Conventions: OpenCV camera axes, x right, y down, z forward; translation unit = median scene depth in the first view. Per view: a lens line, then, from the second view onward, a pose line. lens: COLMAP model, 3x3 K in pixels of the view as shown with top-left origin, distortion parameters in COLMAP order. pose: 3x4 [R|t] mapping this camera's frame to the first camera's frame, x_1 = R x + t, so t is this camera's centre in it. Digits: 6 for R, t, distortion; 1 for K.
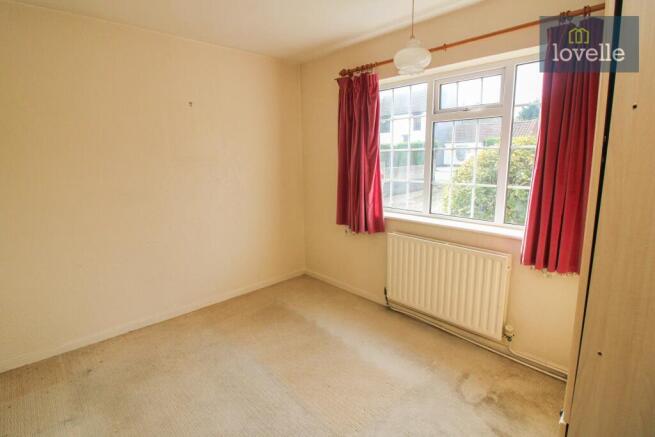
lens RADIAL K [[333.1, 0, 327.5], [0, 333.1, 218.5], [0, 0, 1]] dist [0.000576, 0.000249]
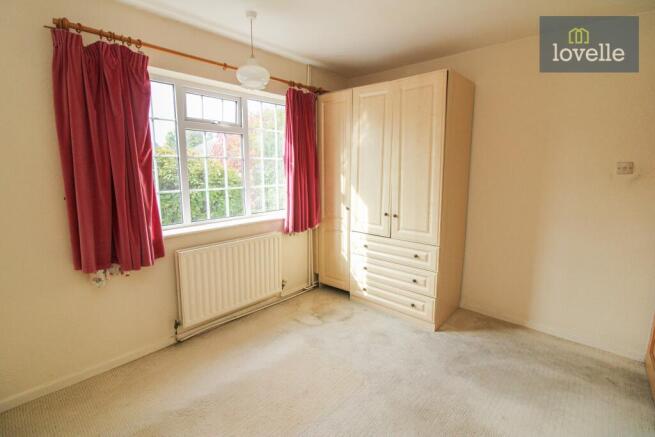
lens RADIAL K [[310.7, 0, 327.7], [0, 310.7, 214.7], [0, 0, 1]] dist [-0.002044, -0.000791]
pose [[-0.102078, -0.148354, 0.983652, -0.703798], [0.180667, 0.969608, 0.164985, -0.128838], [-0.978233, 0.194555, -0.072173, 0.754958]]
